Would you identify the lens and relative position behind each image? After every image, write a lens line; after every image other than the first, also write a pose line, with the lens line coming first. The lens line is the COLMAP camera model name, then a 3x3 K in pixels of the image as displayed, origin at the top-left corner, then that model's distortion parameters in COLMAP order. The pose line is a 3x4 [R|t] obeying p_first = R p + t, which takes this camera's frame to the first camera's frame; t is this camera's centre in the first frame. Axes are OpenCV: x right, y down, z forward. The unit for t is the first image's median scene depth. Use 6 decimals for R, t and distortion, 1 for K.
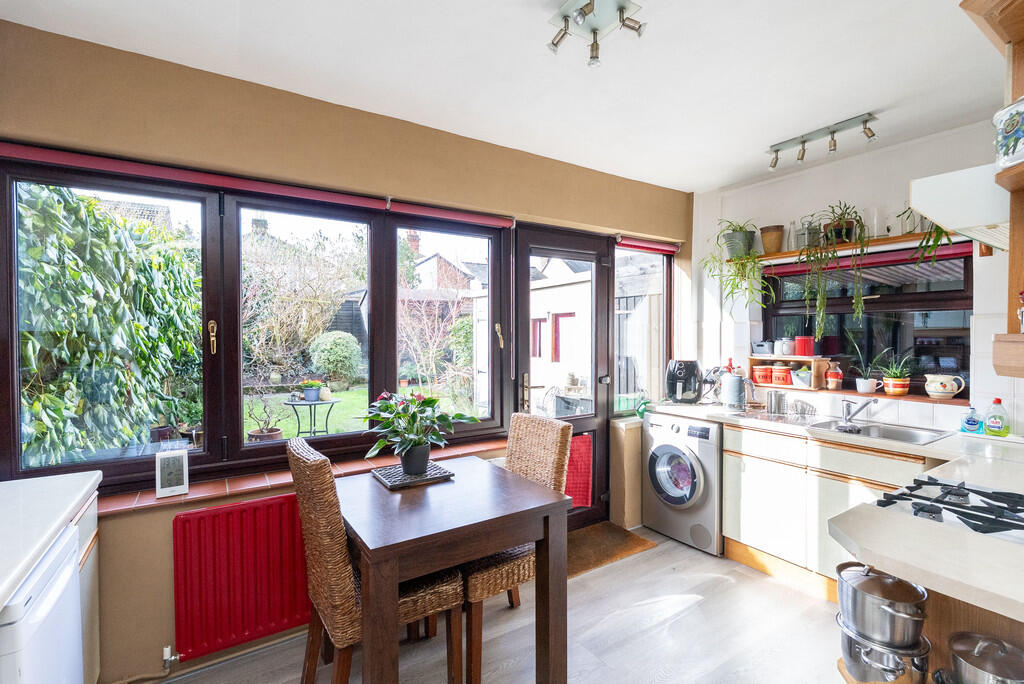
lens RADIAL K [[467.4, 0, 512.9], [0, 467.4, 339.4], [0, 0, 1]] dist [-0.005191, 0.000378]
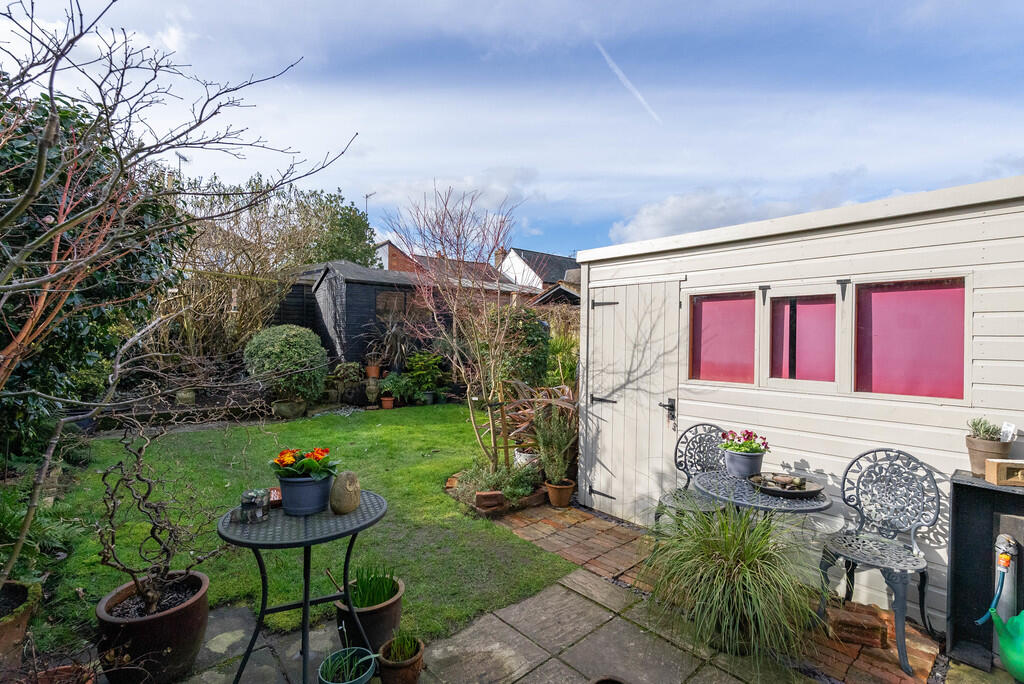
lens RADIAL K [[467.4, 0, 509.9], [0, 467.4, 341.0], [0, 0, 1]] dist [-0.005191, 0.000378]
pose [[0.990025, 0.010755, 0.140481, -0.163770], [-0.010657, 0.999942, -0.001453, 0.002048], [-0.140489, -0.000059, 0.990082, 0.314883]]
